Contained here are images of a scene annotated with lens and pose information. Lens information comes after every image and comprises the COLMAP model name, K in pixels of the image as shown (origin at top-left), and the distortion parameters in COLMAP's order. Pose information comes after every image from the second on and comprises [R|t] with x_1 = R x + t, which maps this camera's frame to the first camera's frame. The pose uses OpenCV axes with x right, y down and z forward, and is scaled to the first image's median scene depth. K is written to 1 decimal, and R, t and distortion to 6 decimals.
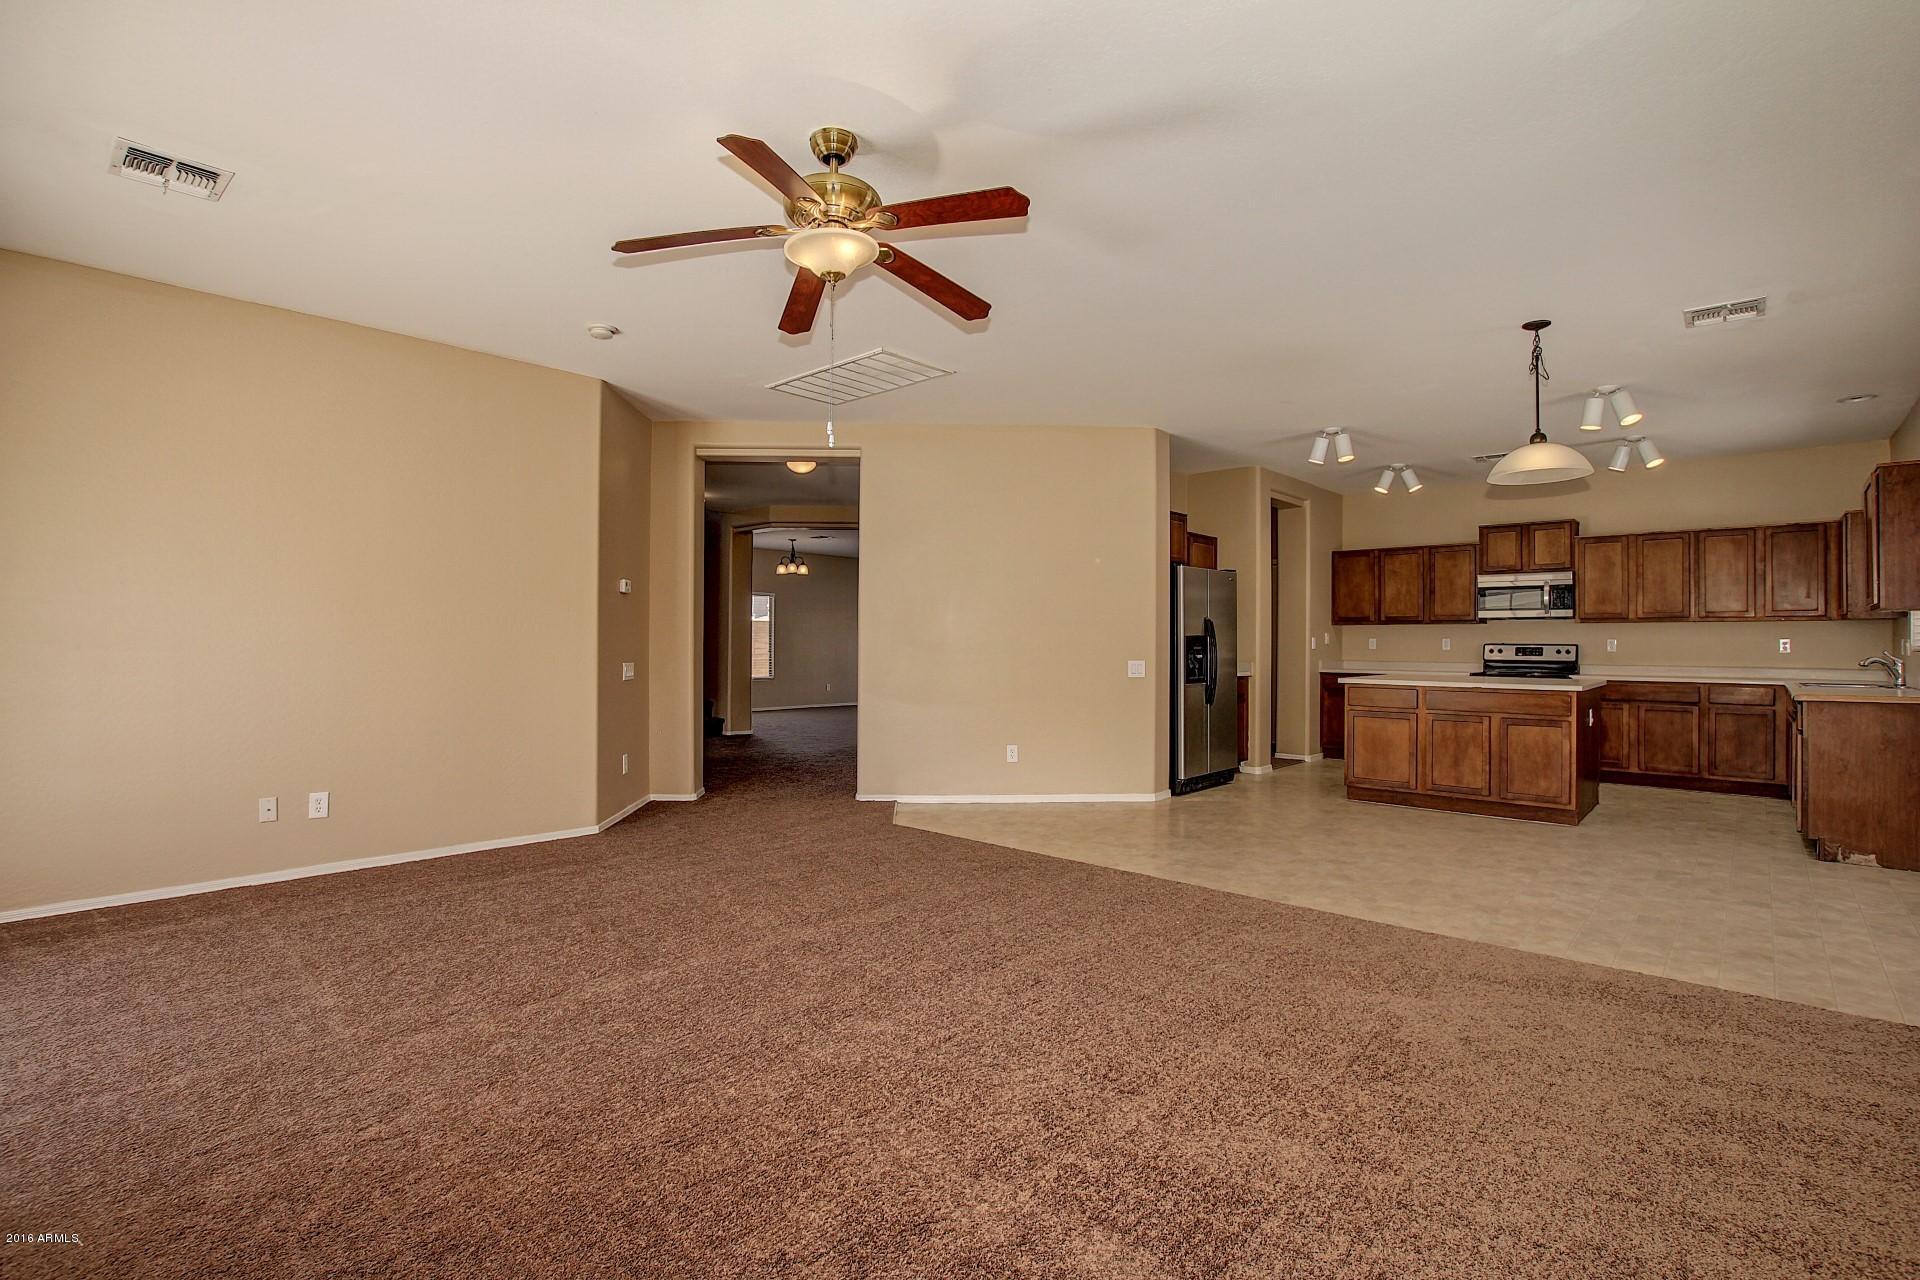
lens RADIAL K [[899.3, 0, 950.7], [0, 899.3, 637.5], [0, 0, 1]] dist [-0.028656, 0.000113]
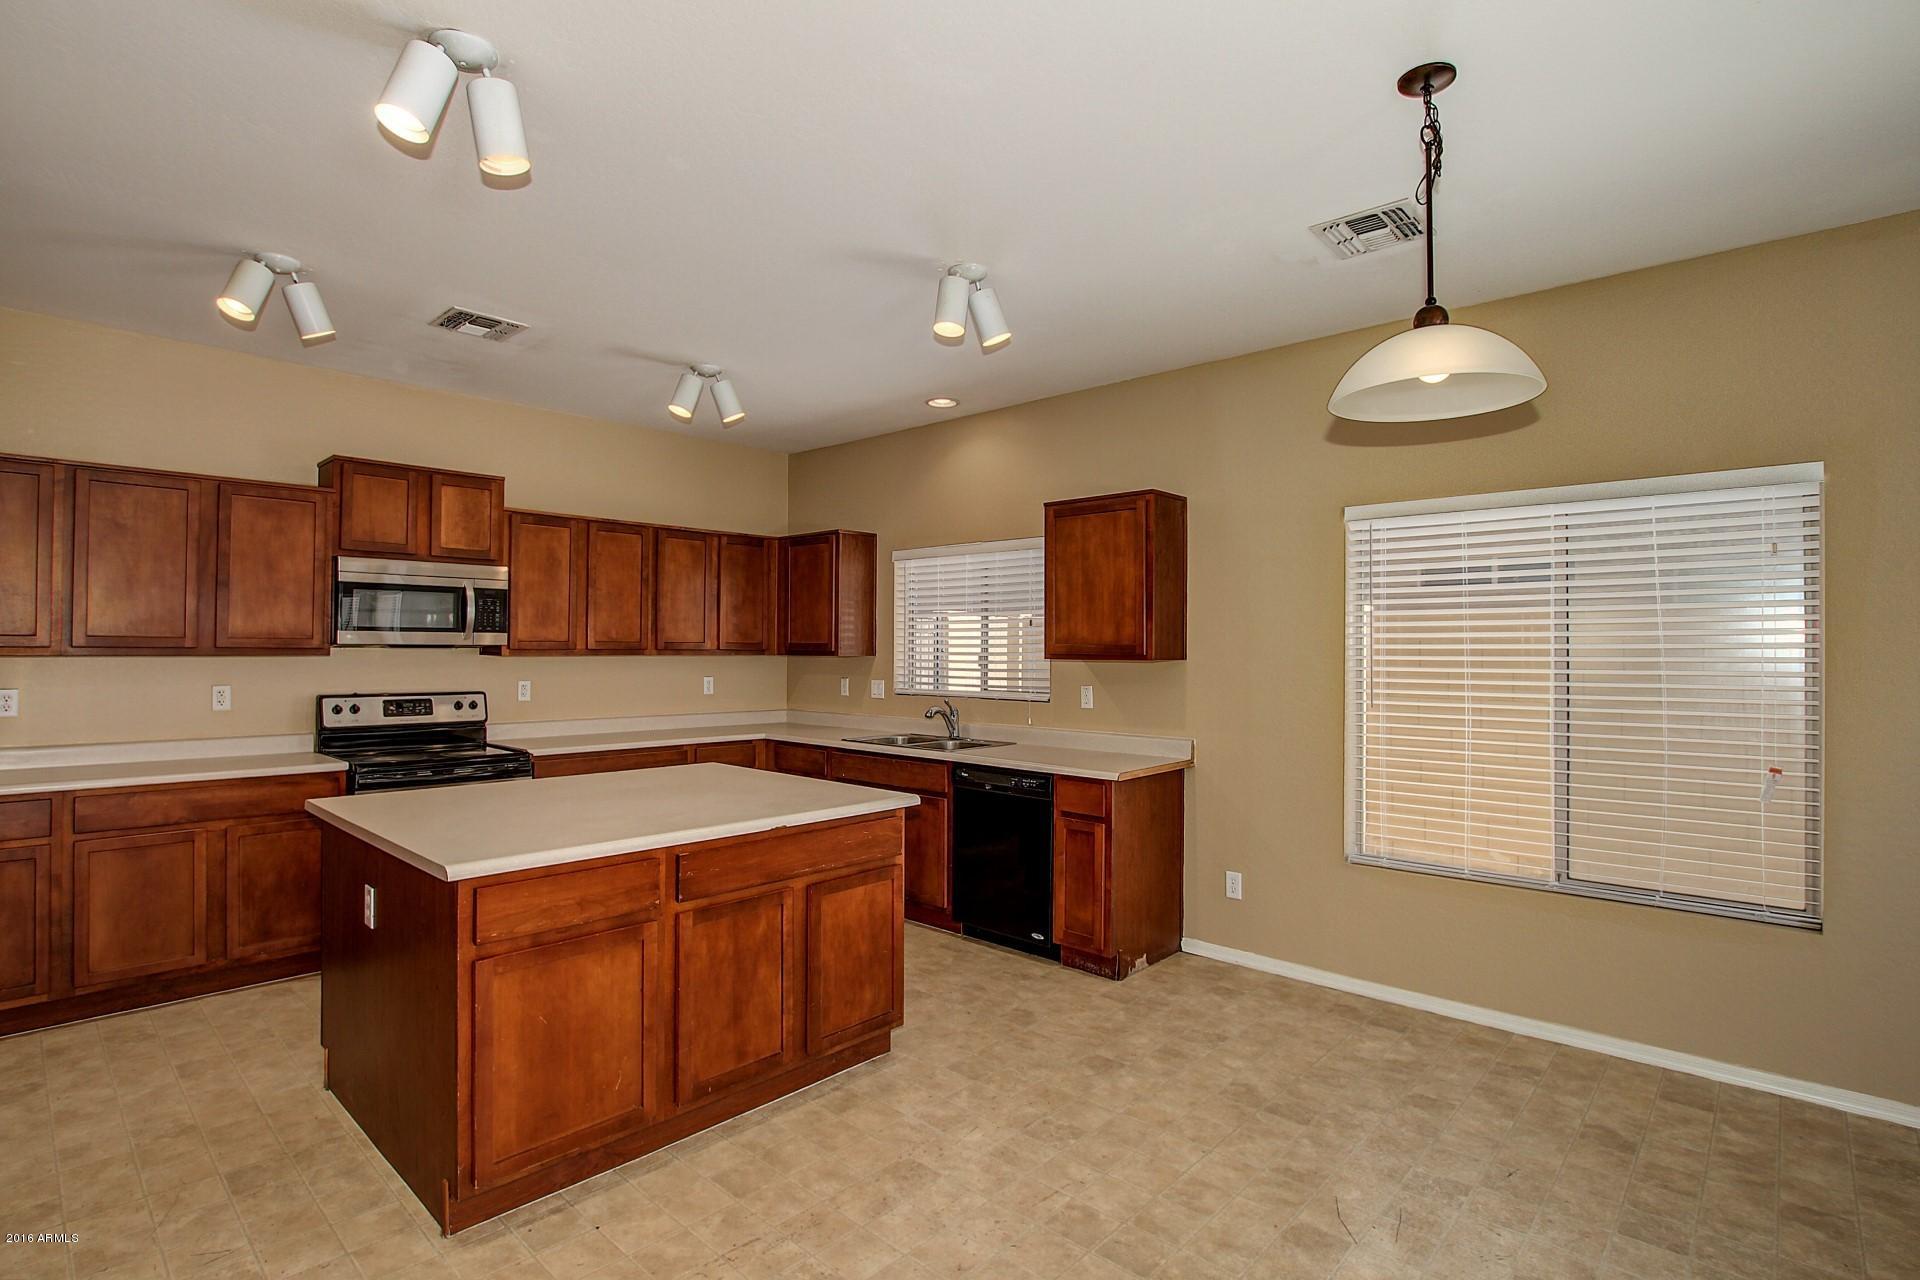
lens RADIAL K [[925.6, 0, 960.0], [0, 925.6, 640.0], [0, 0, 1]] dist [-0.031569, 0.000800]
pose [[-0.000488, 0.006179, 0.999981, 0.102856], [-0.011527, 0.999914, -0.006185, -0.026678], [-0.999933, -0.011530, -0.000417, 0.701017]]
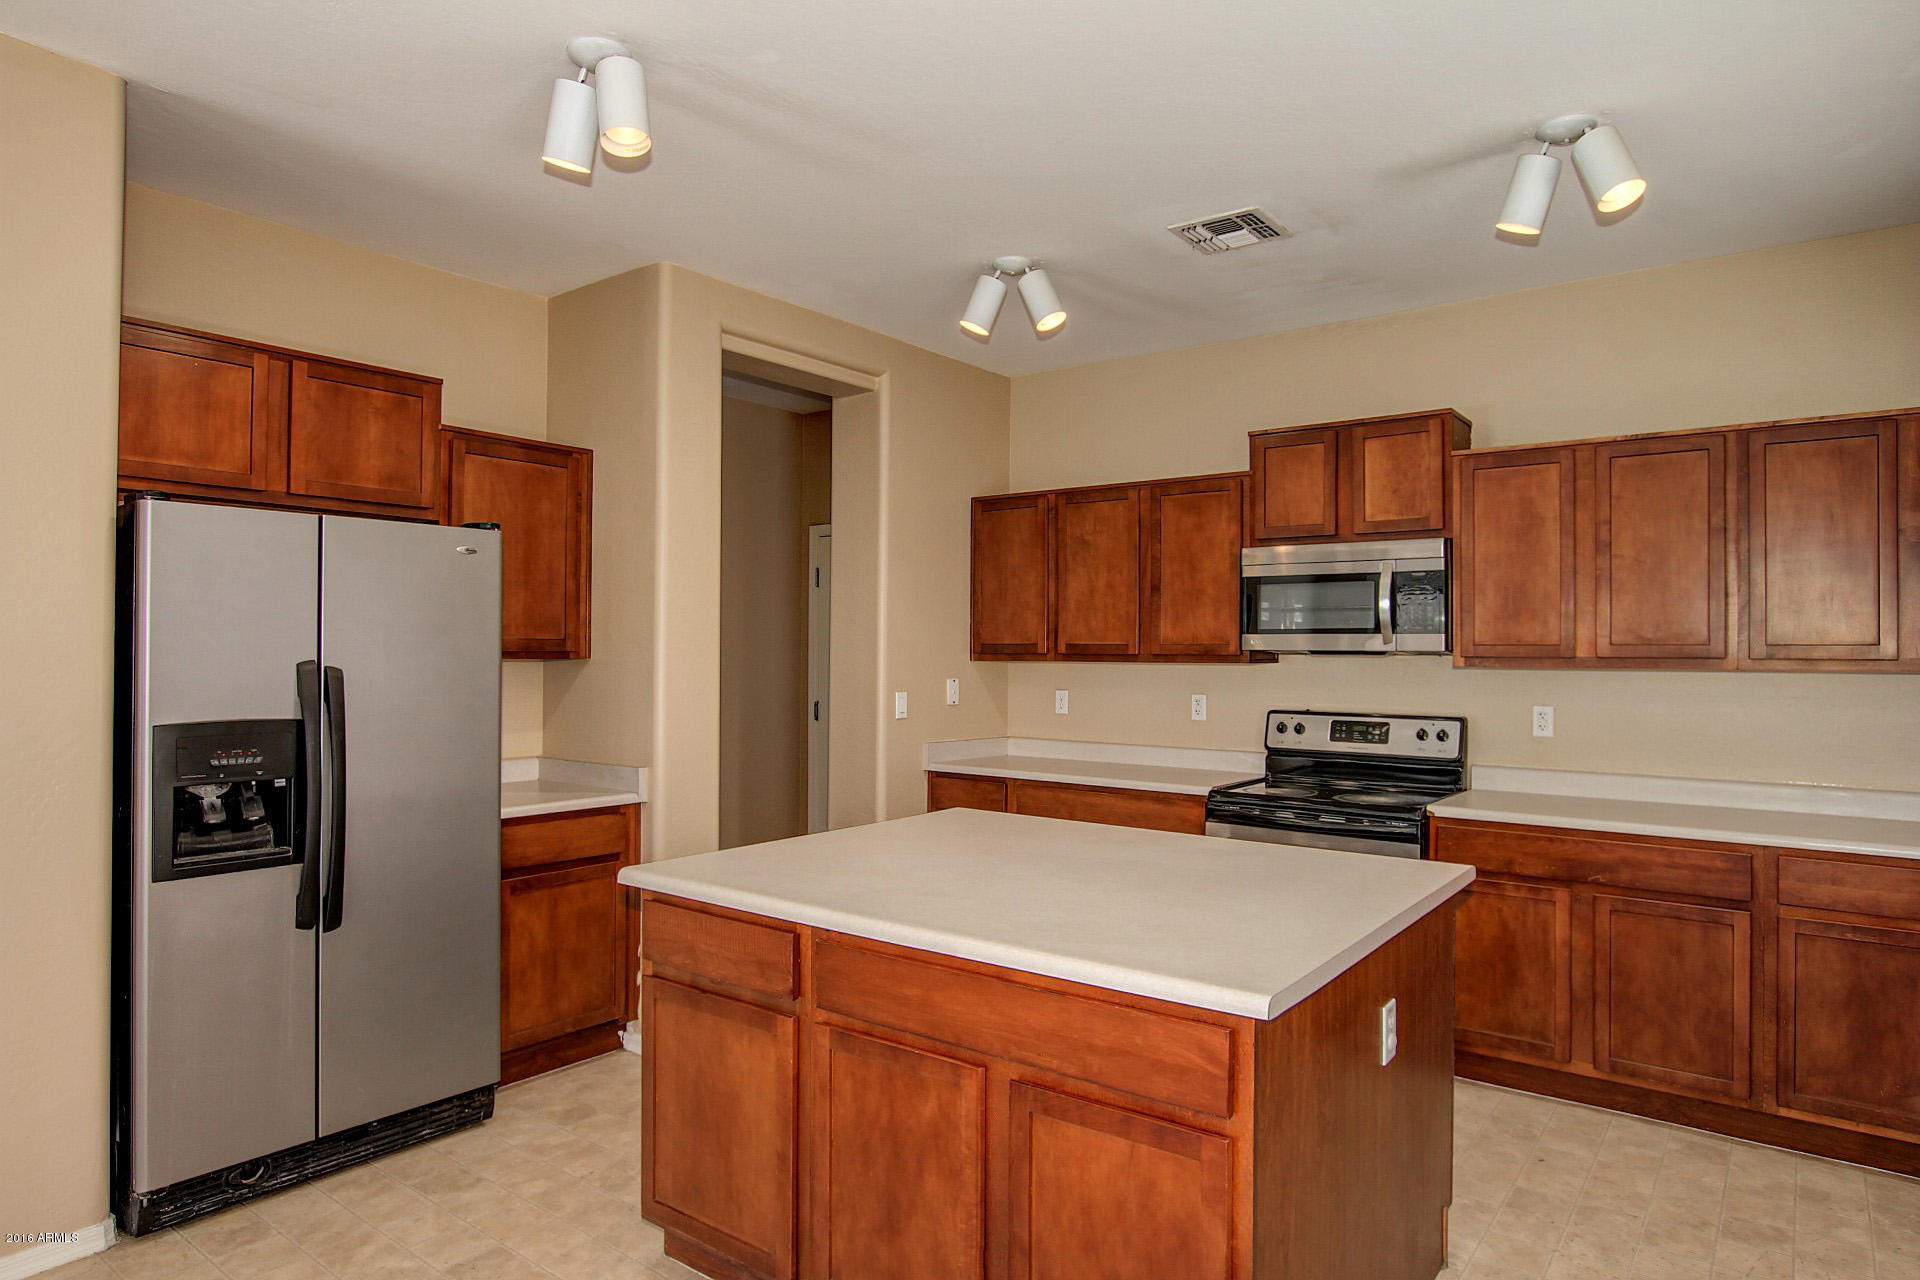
lens RADIAL K [[1122.5, 0, 954.9], [0, 1122.5, 638.2], [0, 0, 1]] dist [-0.016908, 0.000397]
pose [[0.995912, 0.003337, 0.090272, 0.434768], [-0.002799, 0.999978, -0.006090, -0.025749], [-0.090290, 0.005812, 0.995899, 0.516865]]
